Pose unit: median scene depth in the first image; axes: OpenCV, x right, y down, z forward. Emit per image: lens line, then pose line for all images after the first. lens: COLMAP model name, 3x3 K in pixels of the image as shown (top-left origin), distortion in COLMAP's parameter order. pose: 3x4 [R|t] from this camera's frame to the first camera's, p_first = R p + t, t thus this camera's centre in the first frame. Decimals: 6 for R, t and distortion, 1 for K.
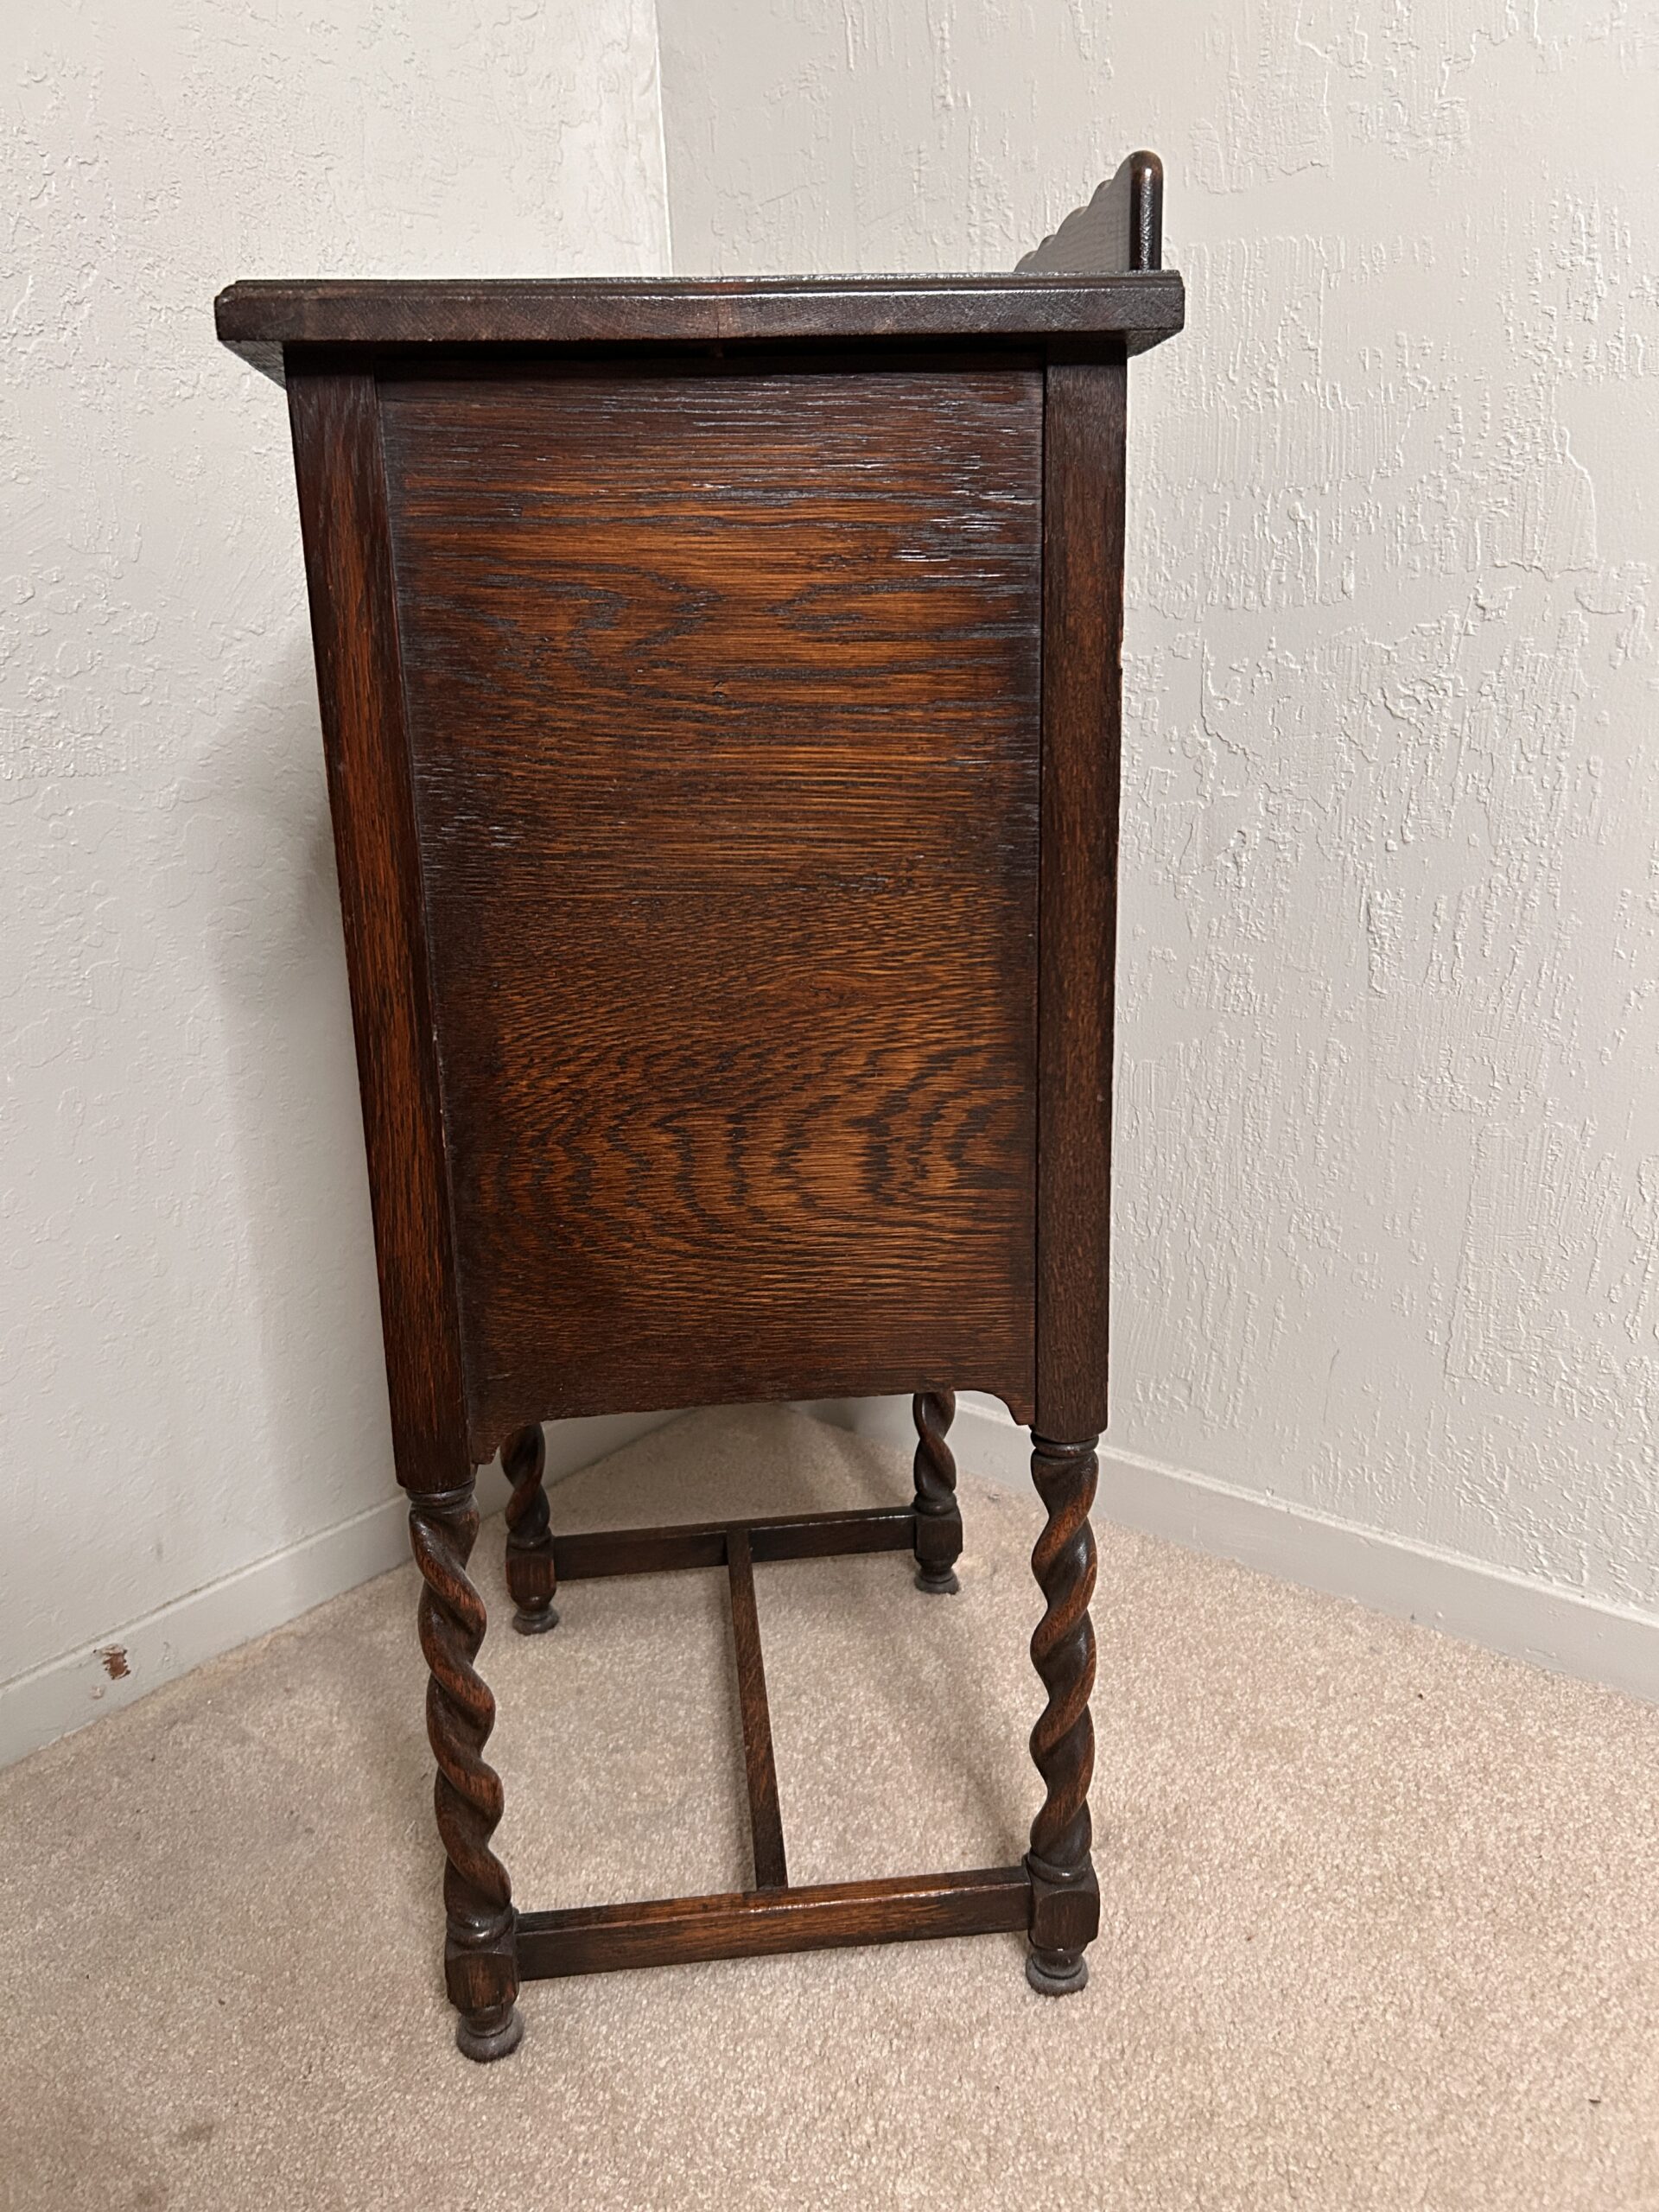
lens RADIAL K [[1692.2, 0, 827.6], [0, 1692.2, 1093.8], [0, 0, 1]] dist [0.050418, -0.059705]
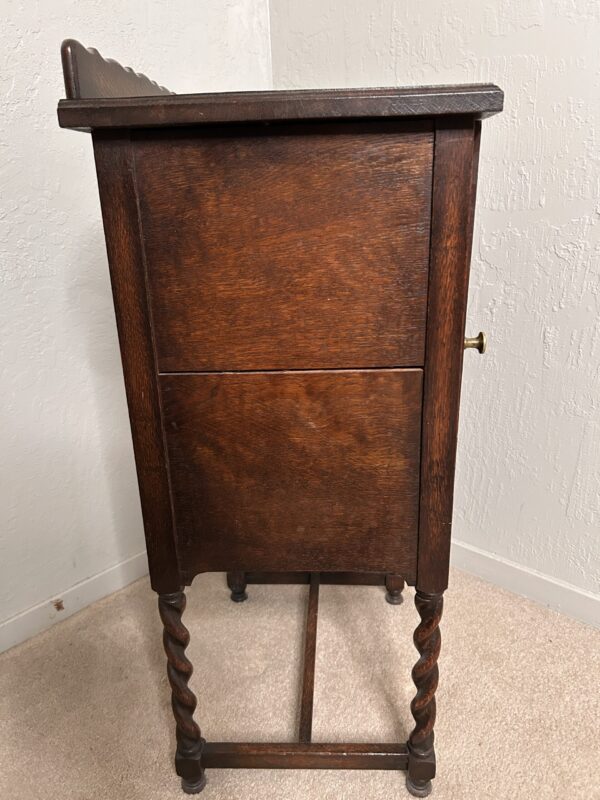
lens RADIAL K [[612.0, 0, 299.3], [0, 612.0, 395.6], [0, 0, 1]] dist [0.050418, -0.059705]
pose [[0.998218, 0.020211, -0.056152, 0.013262], [-0.015823, 0.996865, 0.077521, -0.086902], [0.057543, -0.076495, 0.995408, 0.078564]]
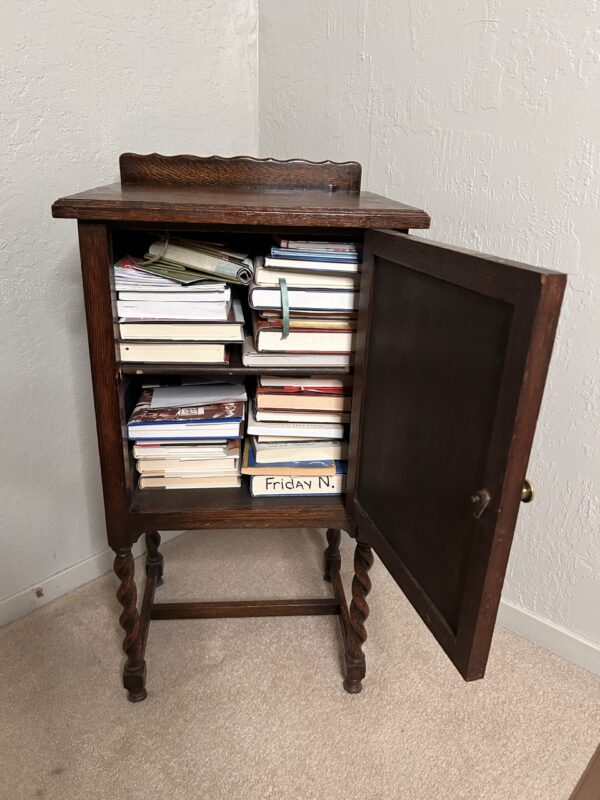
lens RADIAL K [[612.0, 0, 299.3], [0, 612.0, 395.6], [0, 0, 1]] dist [0.050418, -0.059705]
pose [[0.996944, 0.076655, -0.015071, 0.029527], [-0.074263, 0.989779, 0.121746, -0.188567], [0.024249, -0.120255, 0.992447, -0.022858]]
